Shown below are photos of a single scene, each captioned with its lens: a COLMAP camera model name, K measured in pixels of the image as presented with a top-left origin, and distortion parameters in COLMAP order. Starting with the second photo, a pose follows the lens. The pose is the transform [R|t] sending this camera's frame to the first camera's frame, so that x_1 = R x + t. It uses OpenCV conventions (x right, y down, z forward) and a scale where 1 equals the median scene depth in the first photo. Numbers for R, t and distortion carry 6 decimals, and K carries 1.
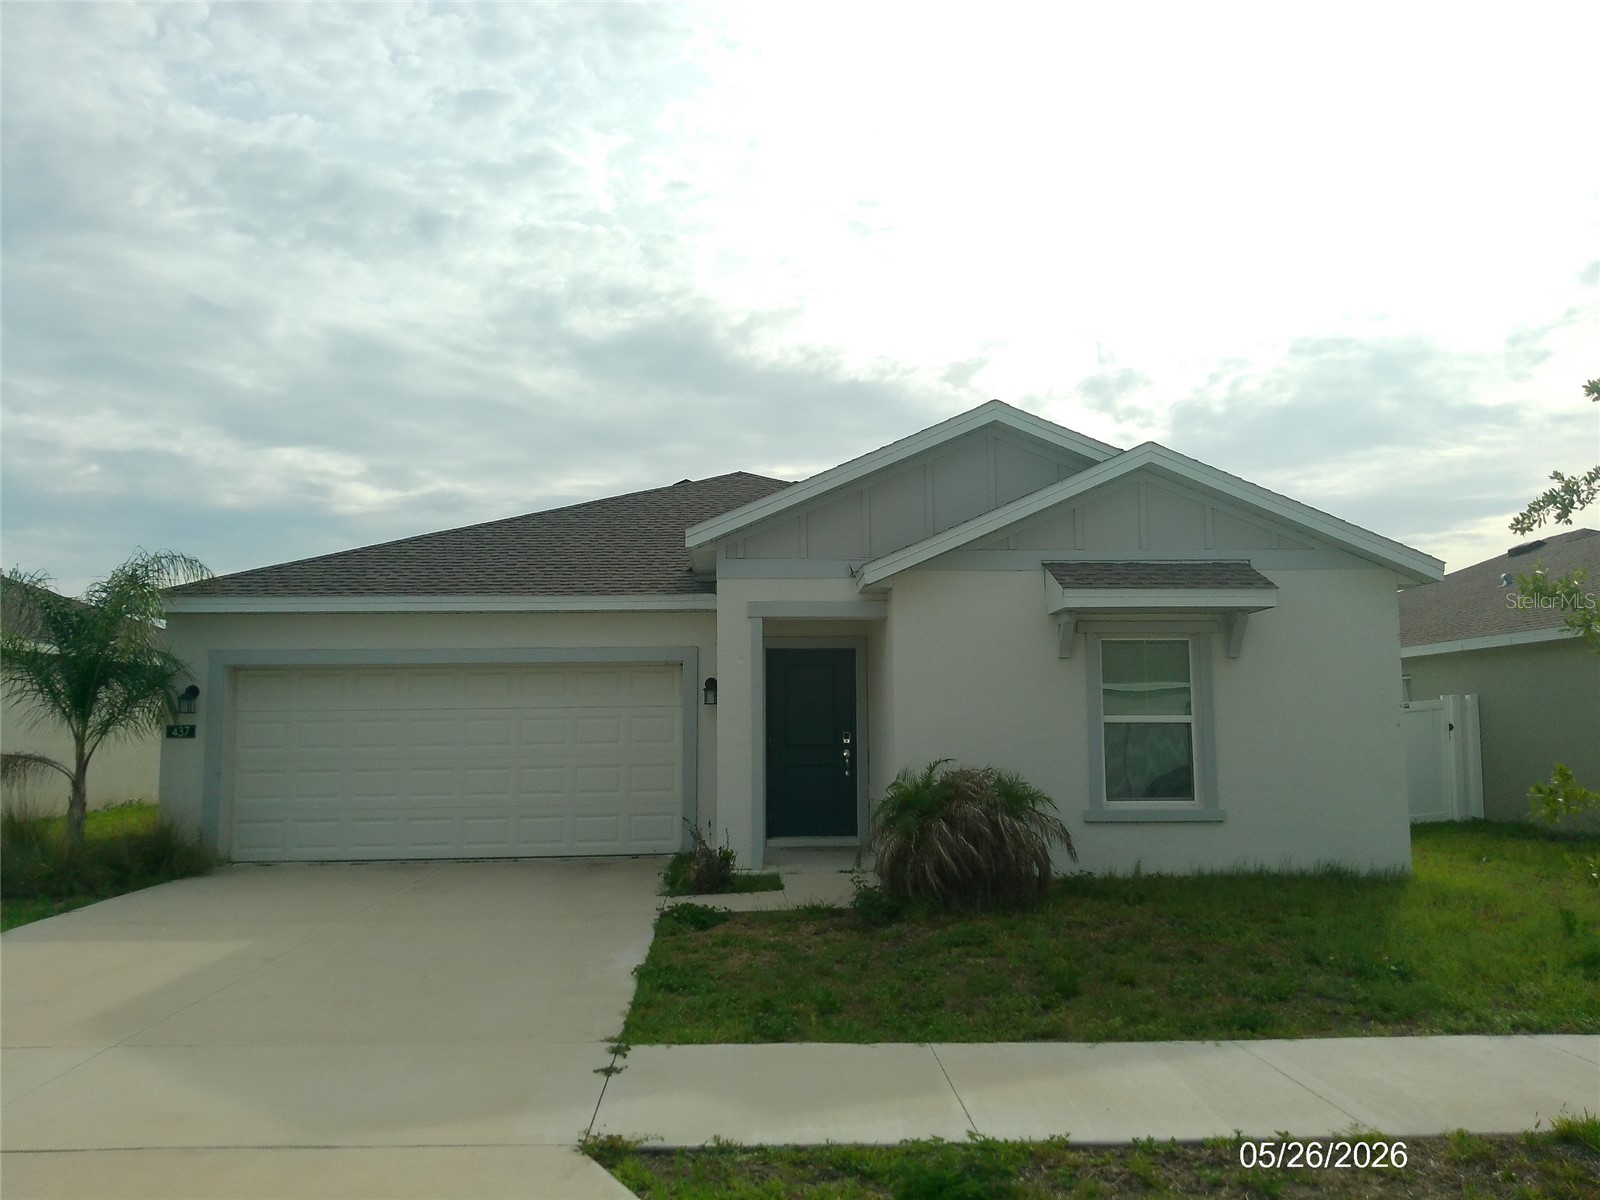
lens RADIAL K [[1306.2, 0, 802.4], [0, 1306.2, 606.4], [0, 0, 1]] dist [0.106065, -0.226108]
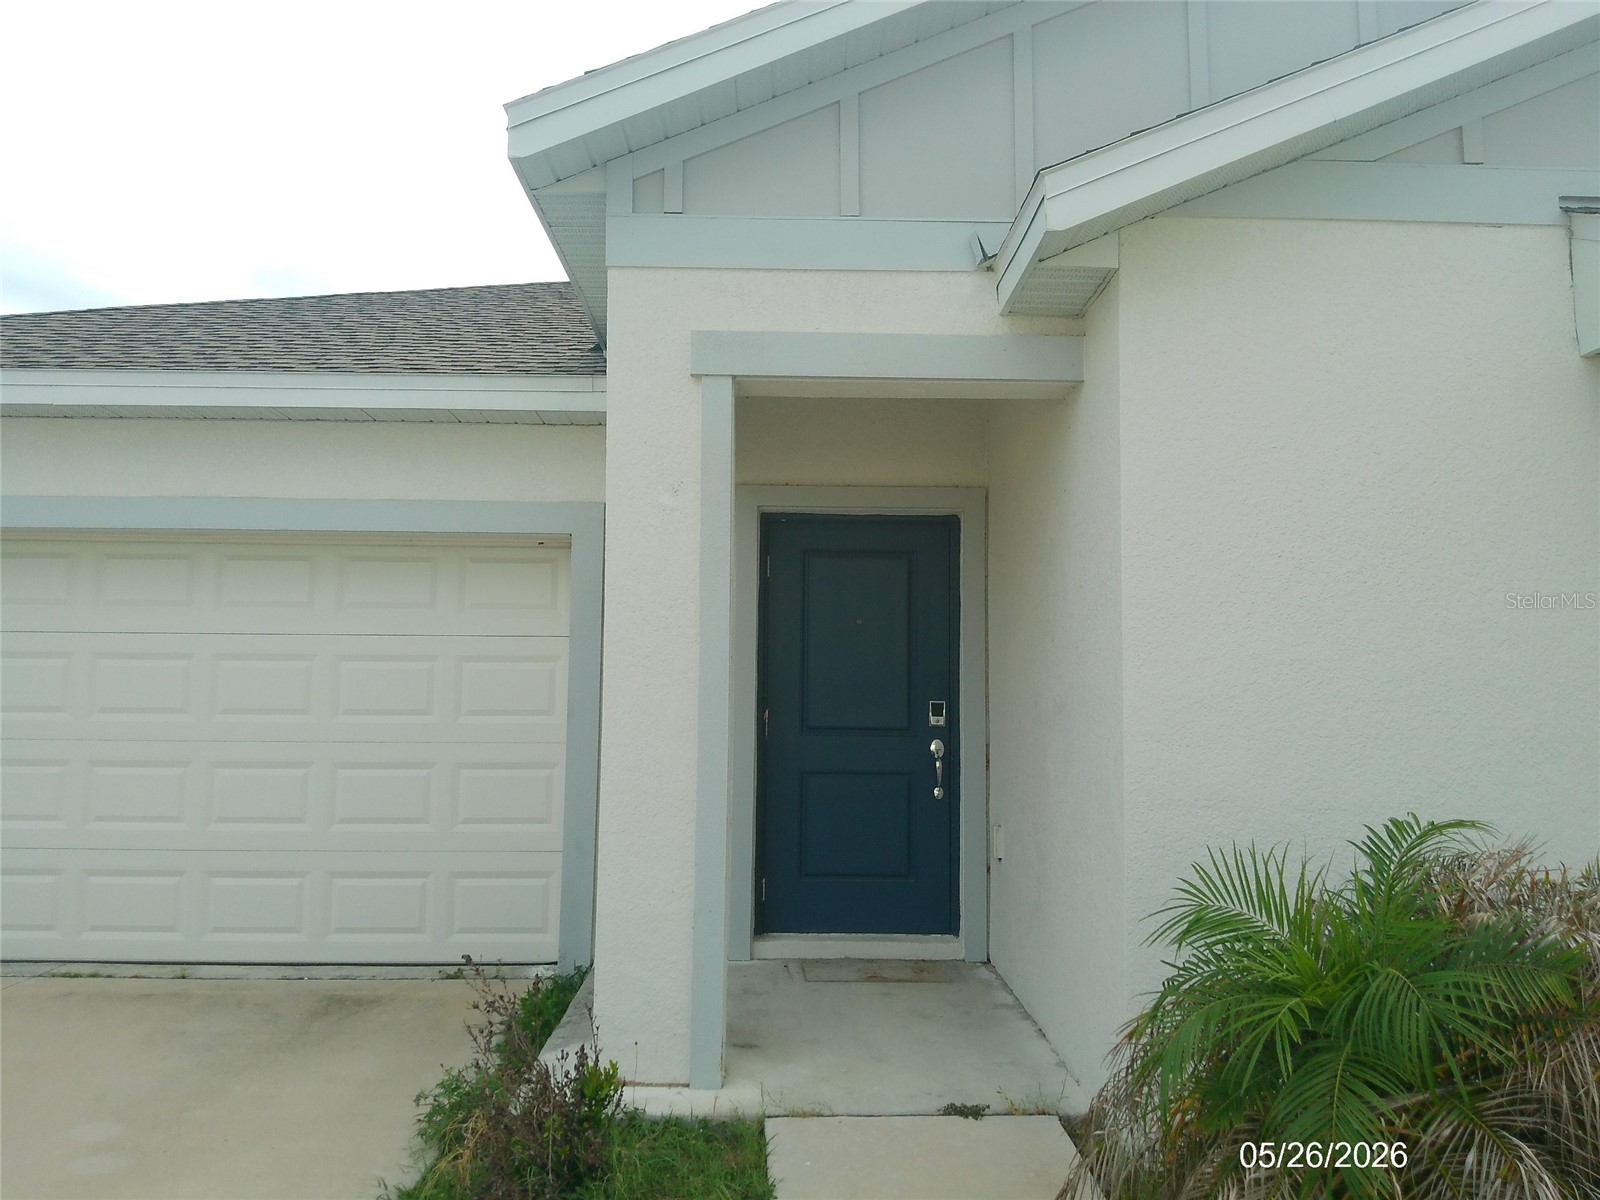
lens RADIAL K [[1306.2, 0, 802.4], [0, 1306.2, 606.4], [0, 0, 1]] dist [0.106065, -0.226108]
pose [[0.999416, 0.017506, -0.029348, 0.000054], [-0.016809, 0.999575, 0.023817, 0.058339], [0.029752, -0.023310, 0.999285, 0.595291]]
